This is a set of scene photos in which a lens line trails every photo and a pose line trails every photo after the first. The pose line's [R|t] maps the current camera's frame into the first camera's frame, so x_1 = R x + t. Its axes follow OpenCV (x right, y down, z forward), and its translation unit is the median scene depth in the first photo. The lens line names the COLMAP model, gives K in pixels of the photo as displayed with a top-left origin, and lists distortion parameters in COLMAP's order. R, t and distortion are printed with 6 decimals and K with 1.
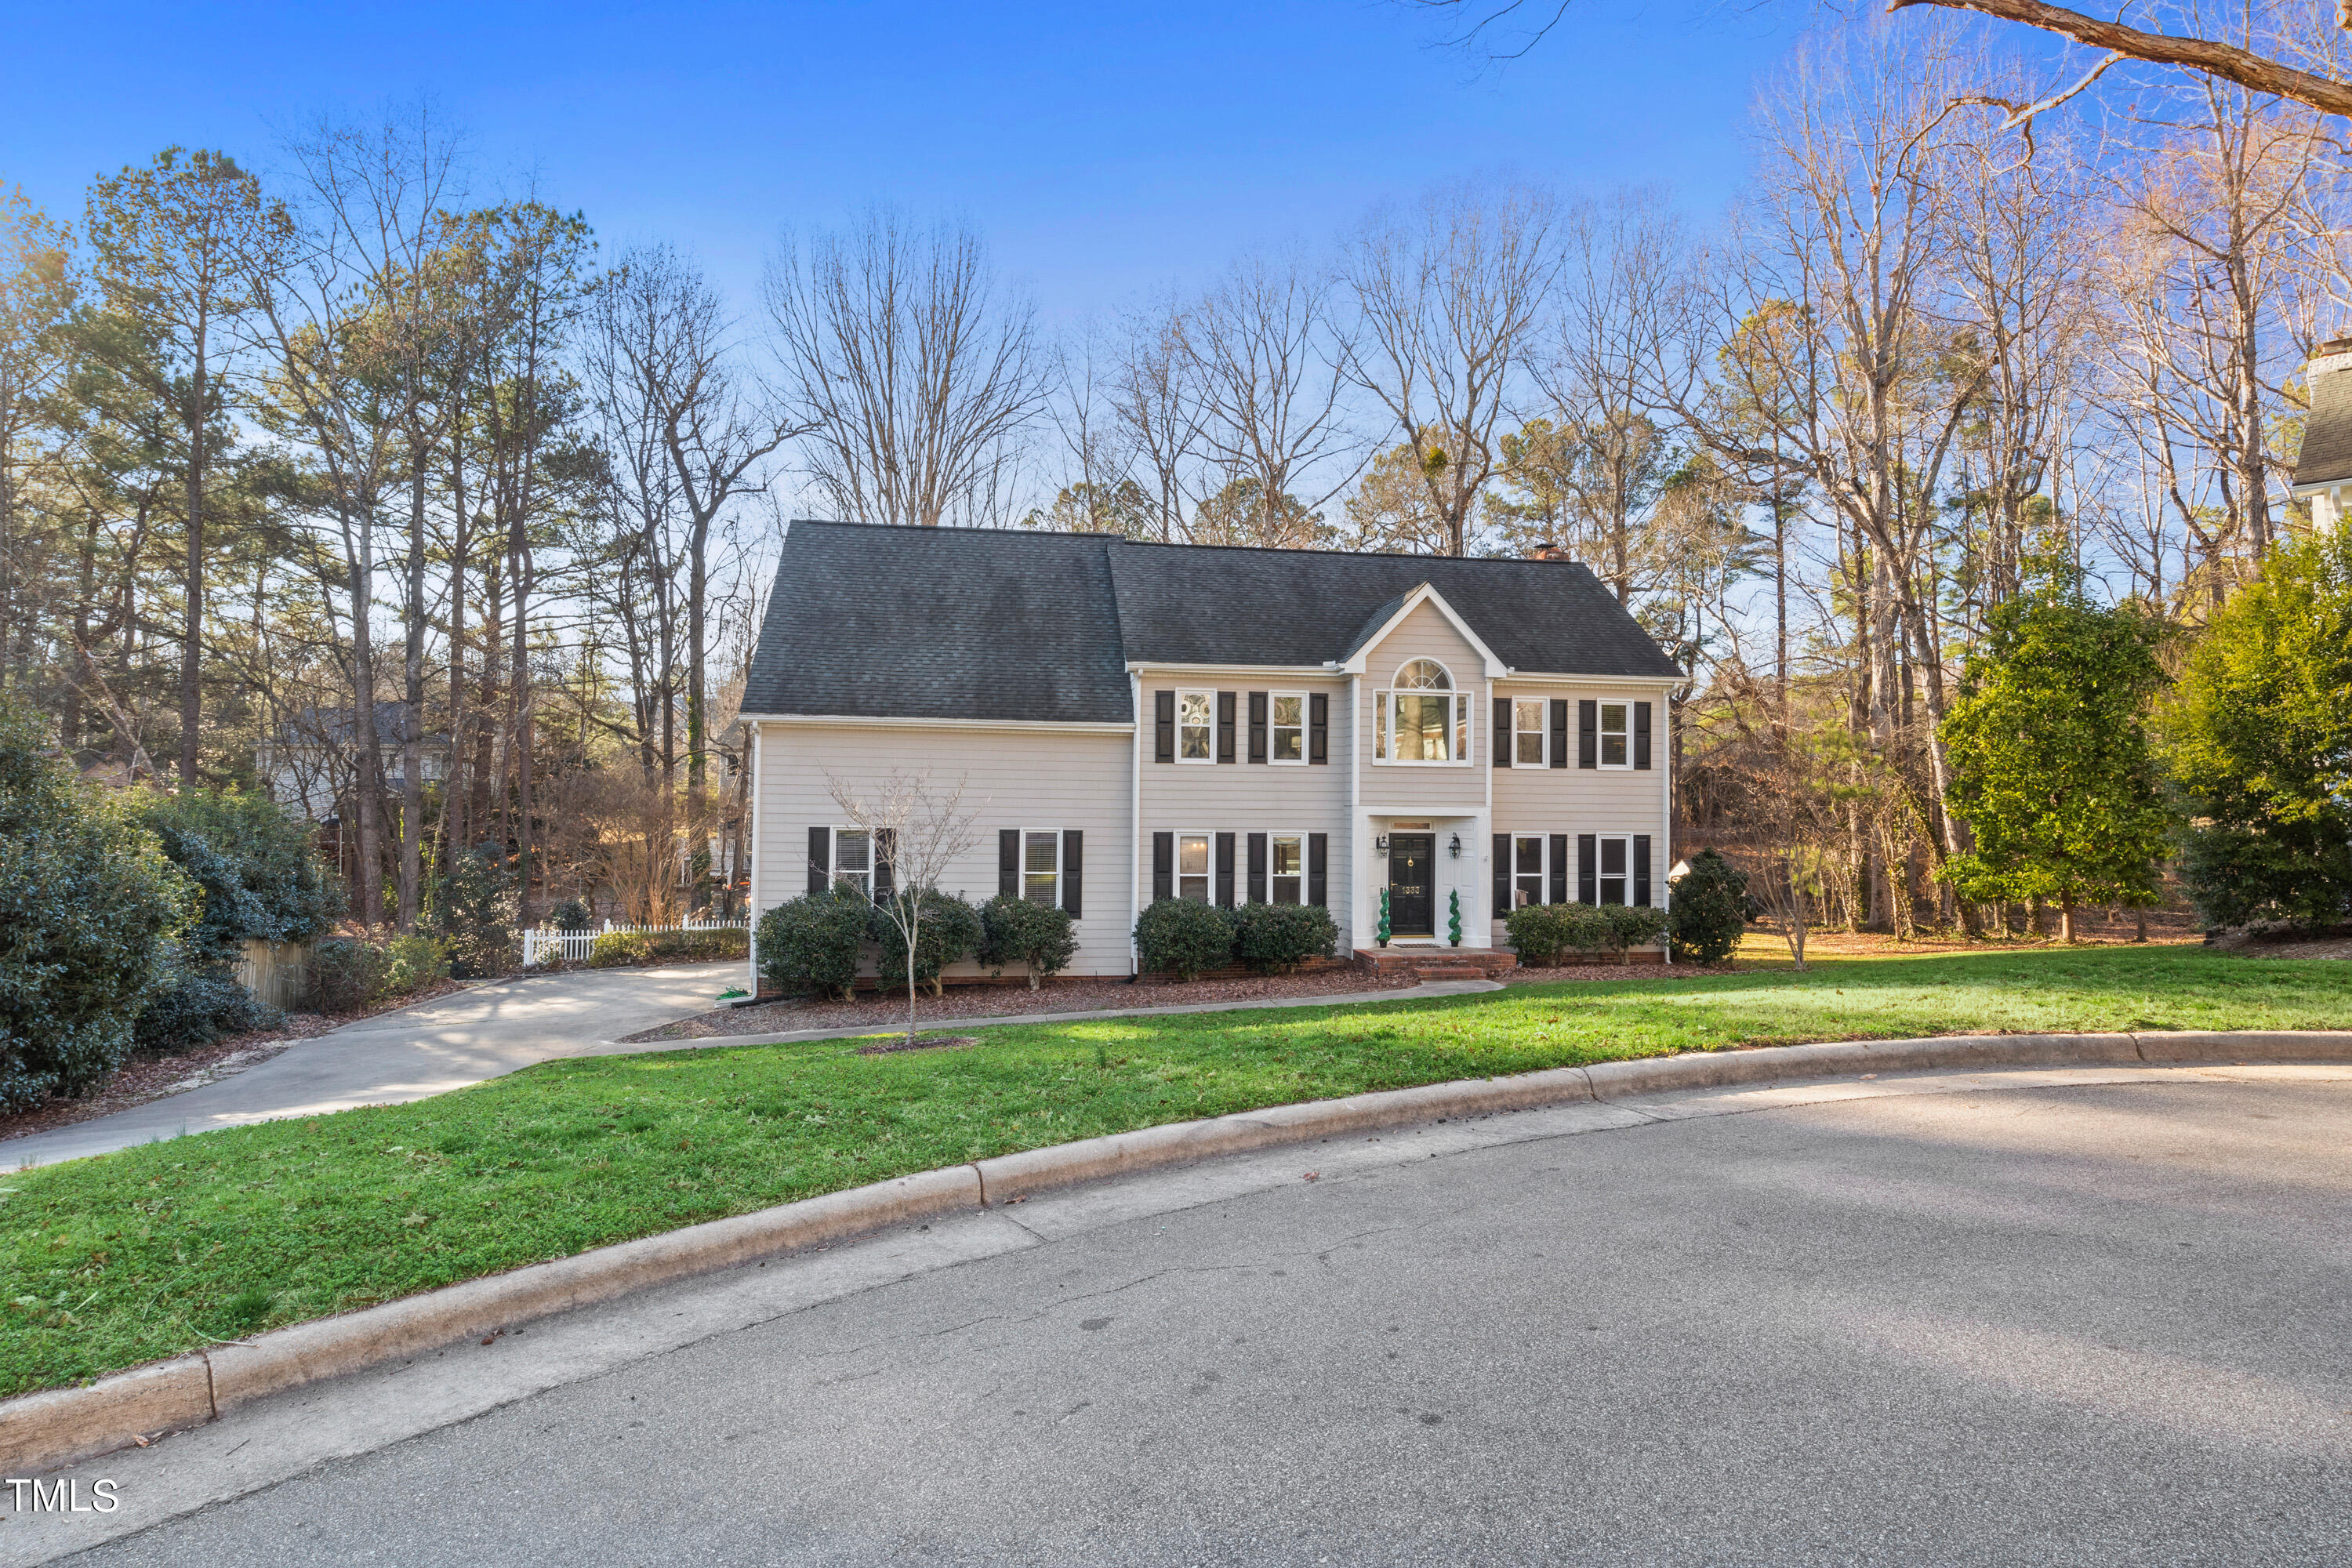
lens RADIAL K [[1201.8, 0, 1176.0], [0, 1201.8, 784.0], [0, 0, 1]] dist [-0.003390, -0.000663]
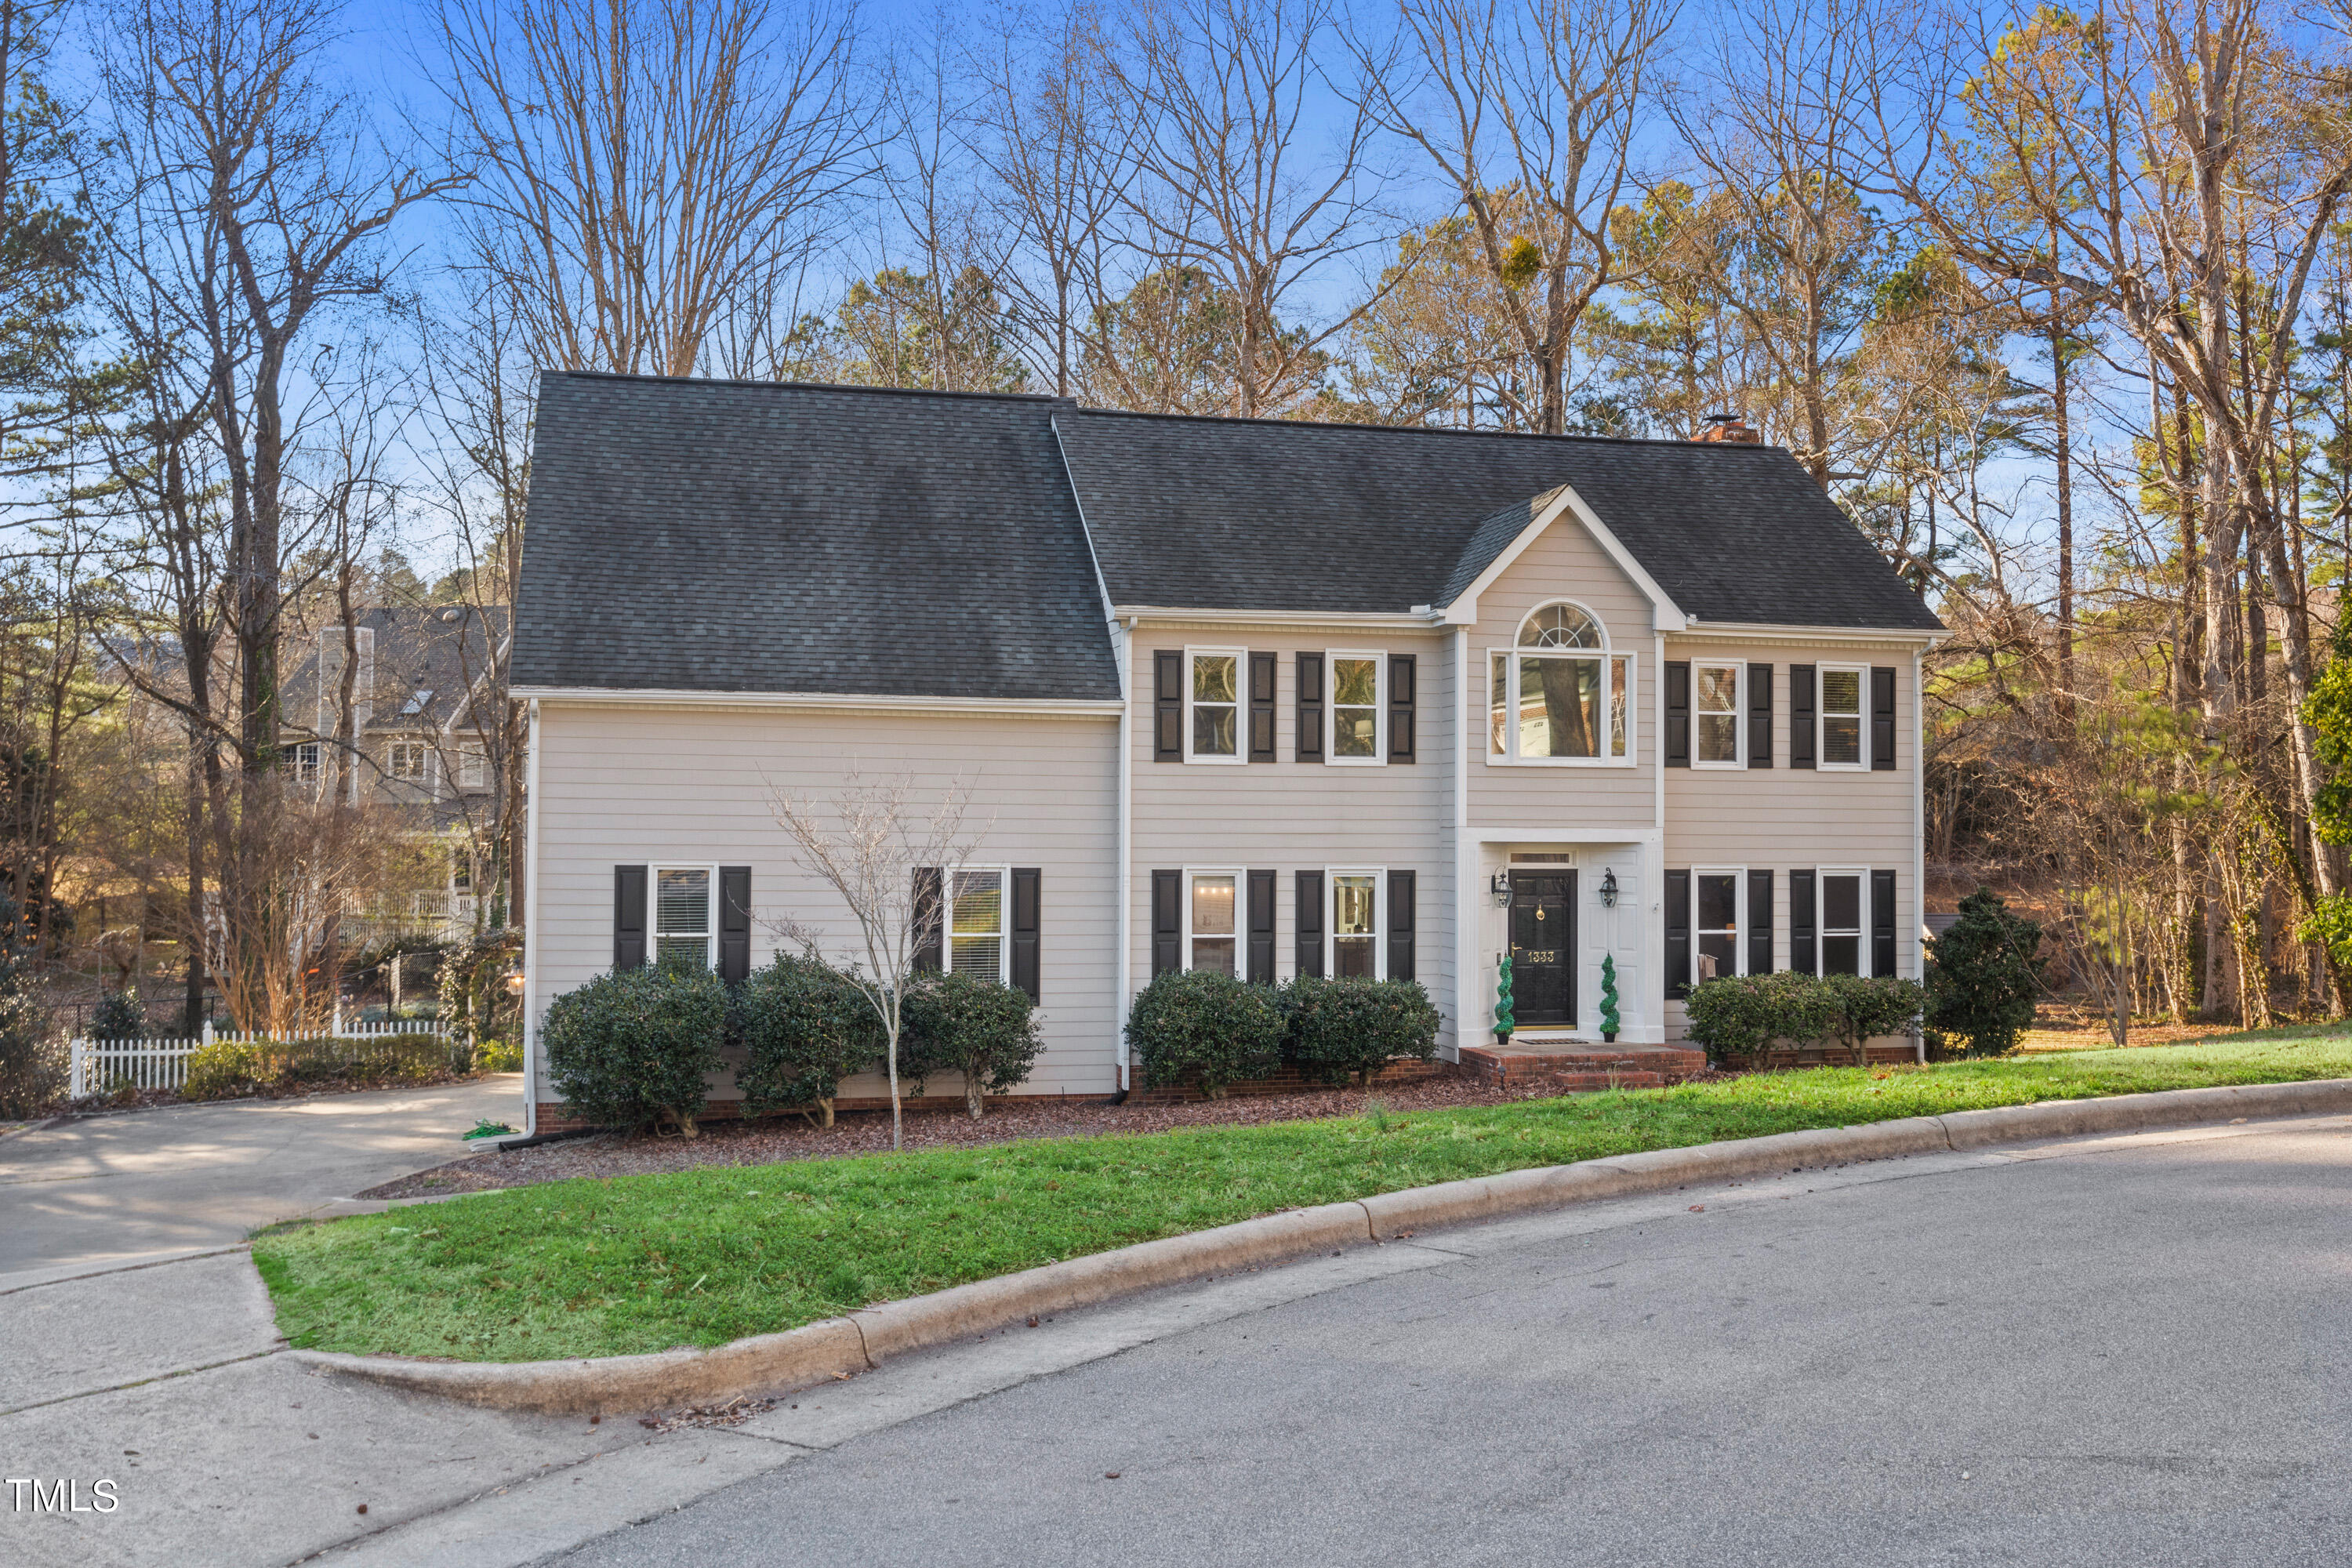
lens RADIAL K [[2168.1, 0, 1171.2], [0, 2168.1, 788.9], [0, 0, 1]] dist [-0.018166, -0.062060]
pose [[0.996731, -0.003627, 0.080716, -0.099985], [0.003740, 0.999992, -0.001251, -0.001779], [-0.080711, 0.001549, 0.996736, -0.154827]]
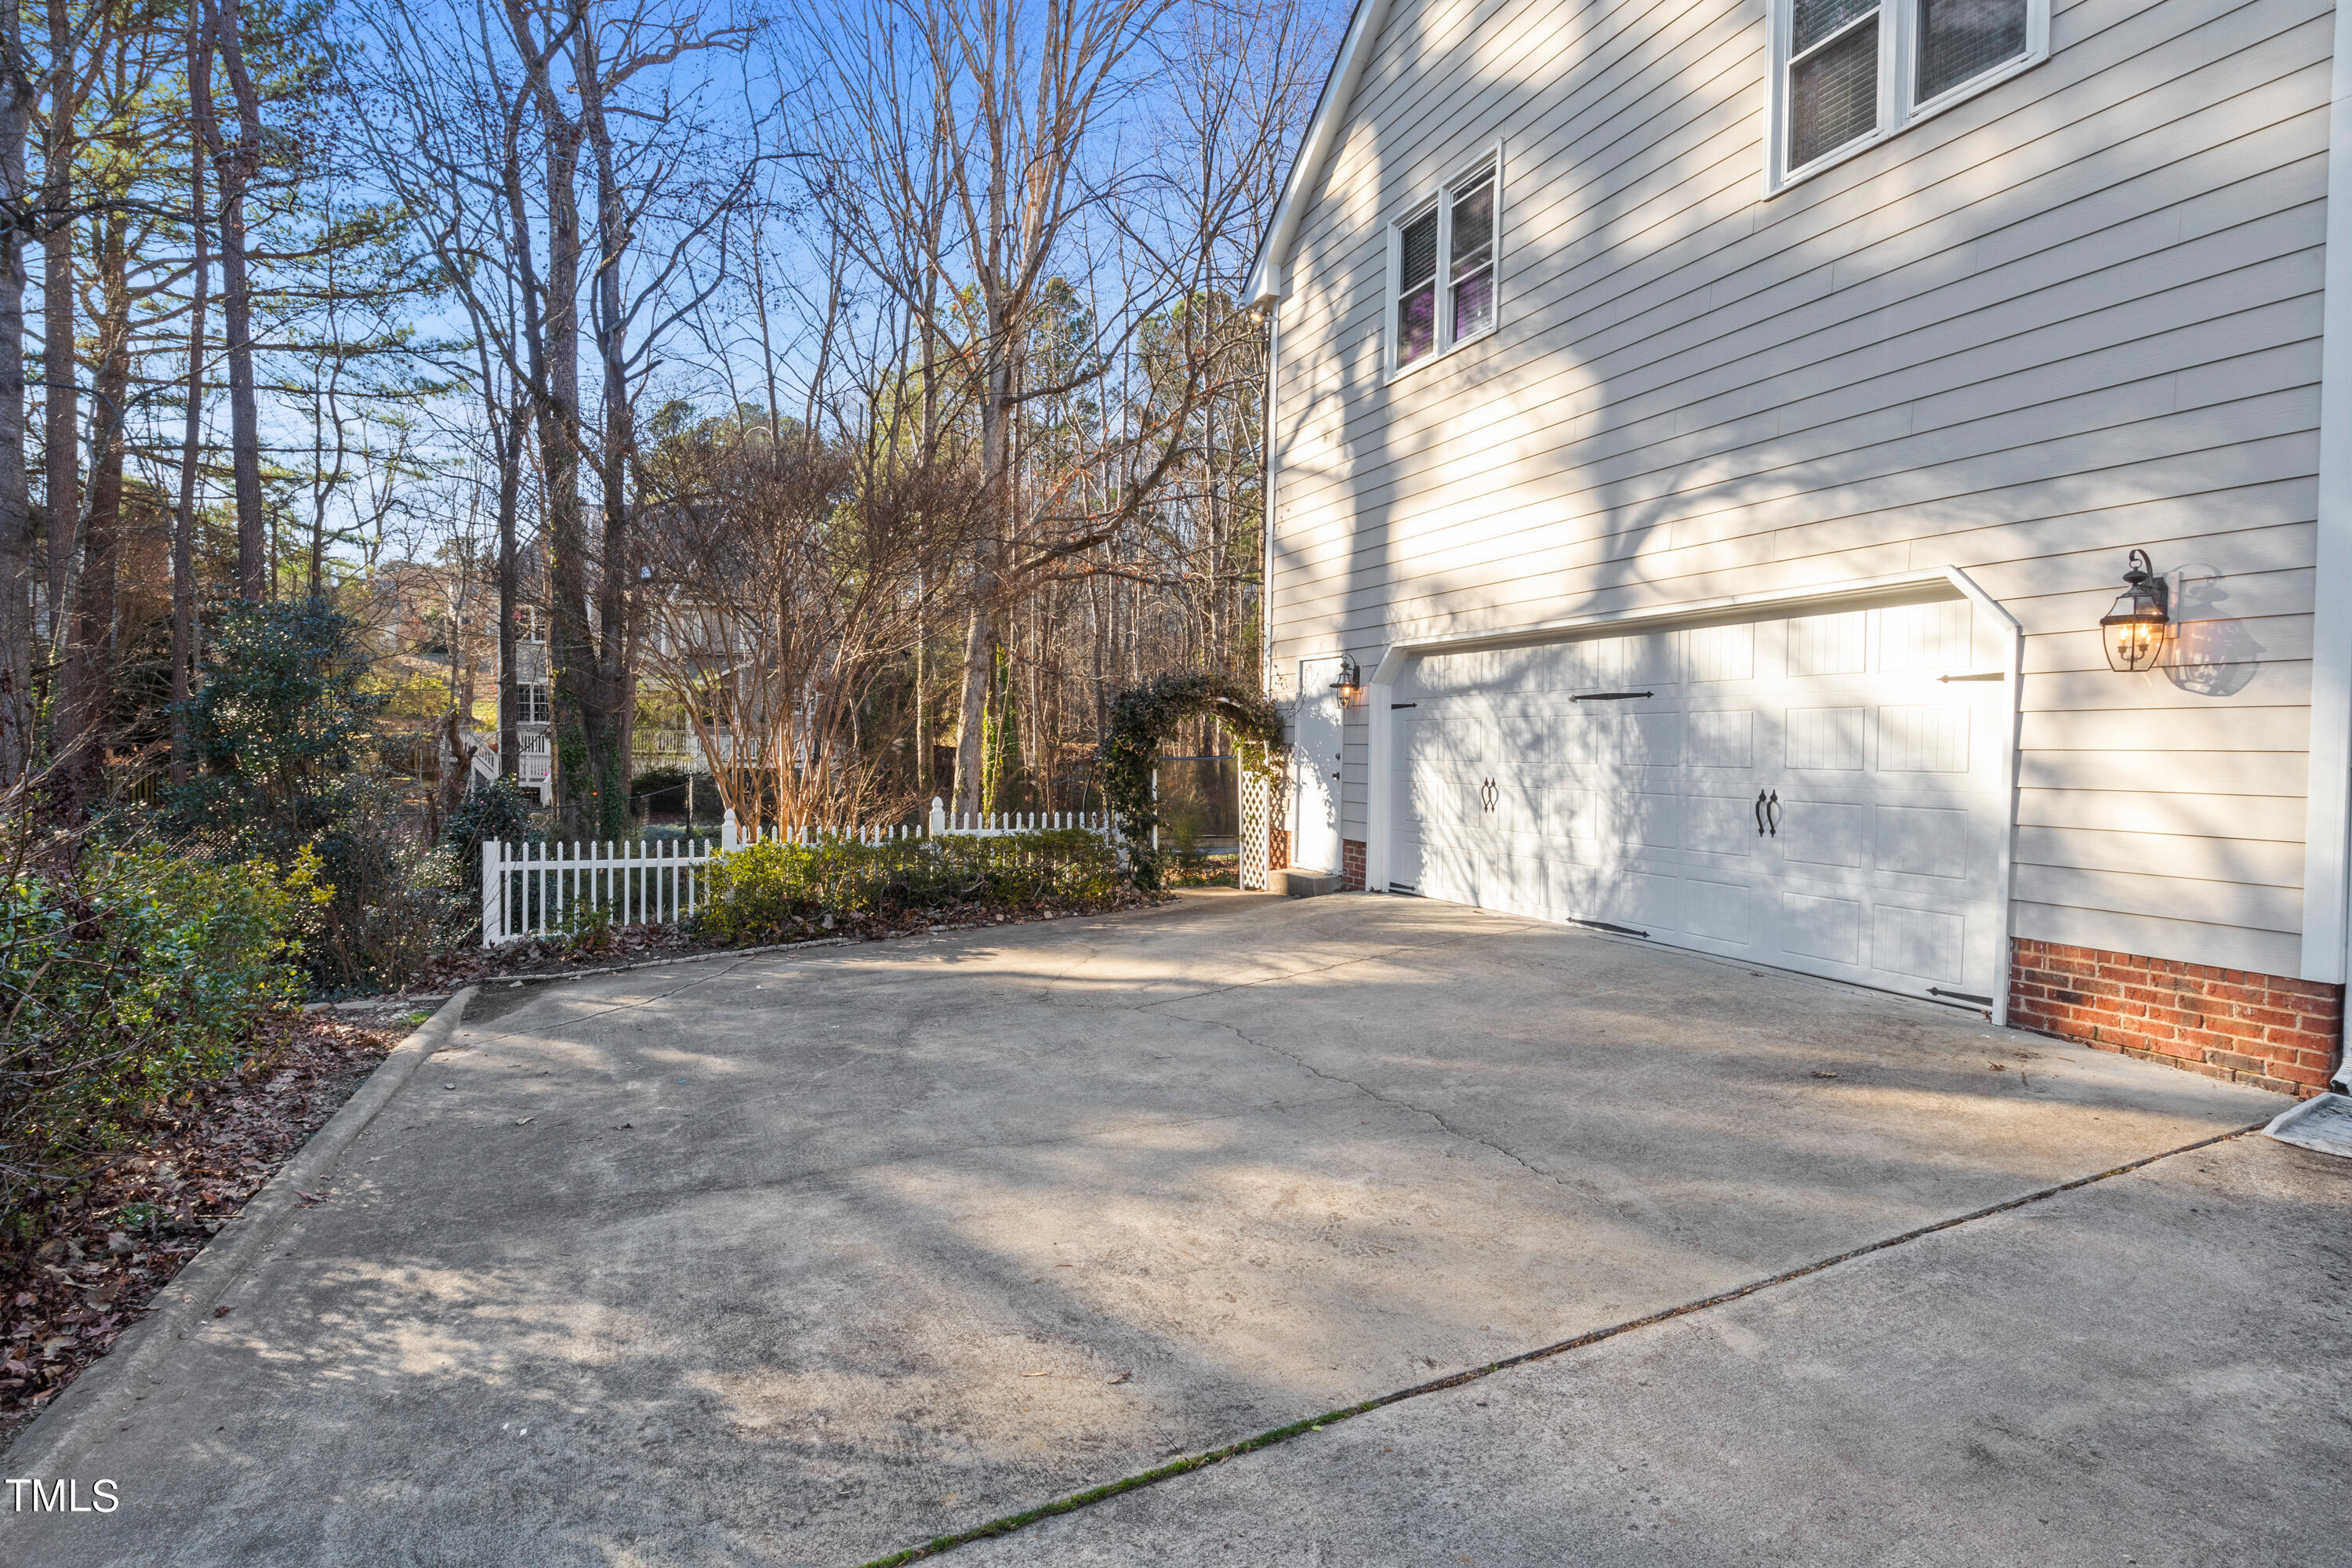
lens RADIAL K [[1193.5, 0, 1176.8], [0, 1193.5, 781.1], [0, 0, 1]] dist [-0.003962, -0.000025]
pose [[0.965851, -0.000748, 0.259098, -0.565654], [-0.011062, 0.998965, 0.044119, 0.112706], [-0.258863, -0.045479, 0.964843, 0.807783]]
